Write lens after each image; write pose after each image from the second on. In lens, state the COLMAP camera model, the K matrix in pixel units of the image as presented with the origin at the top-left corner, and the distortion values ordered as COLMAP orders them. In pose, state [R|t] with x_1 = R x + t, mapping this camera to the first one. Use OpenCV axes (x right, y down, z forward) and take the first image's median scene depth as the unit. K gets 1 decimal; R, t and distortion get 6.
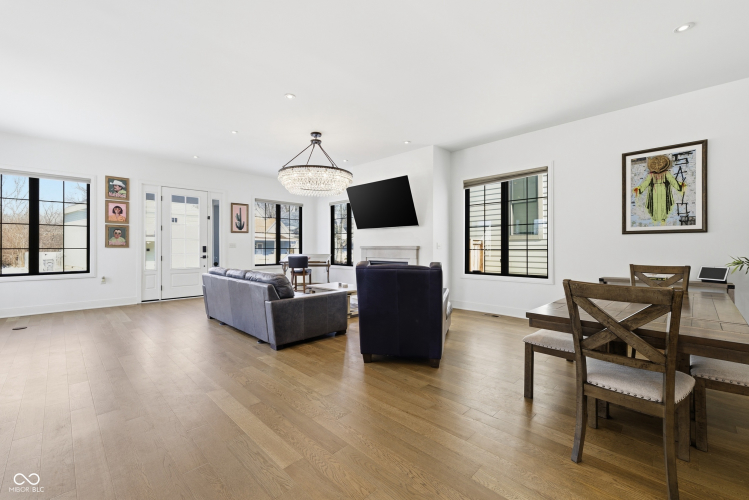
lens RADIAL K [[311.2, 0, 373.5], [0, 311.2, 247.7], [0, 0, 1]] dist [0.001232, 0.000396]
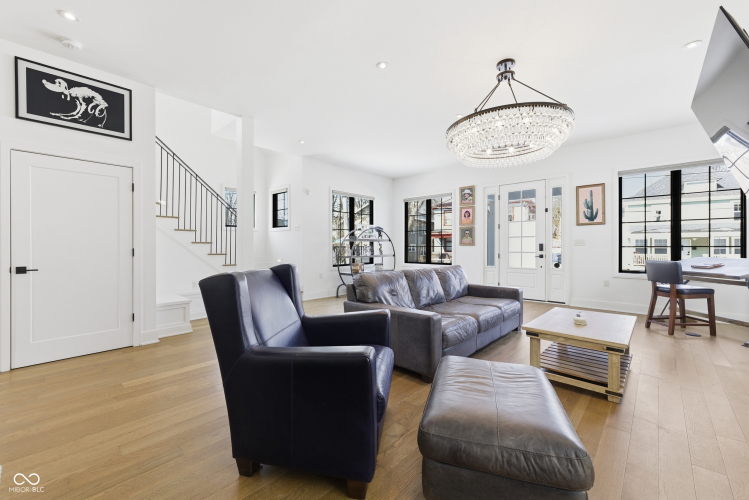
lens RADIAL K [[311.2, 0, 371.2], [0, 311.2, 248.9], [0, 0, 1]] dist [0.001232, 0.000396]
pose [[0.044568, 0.005468, -0.998991, 0.347611], [-0.002337, 0.999983, 0.005369, 0.006562], [0.999004, 0.002095, 0.044580, 0.569786]]
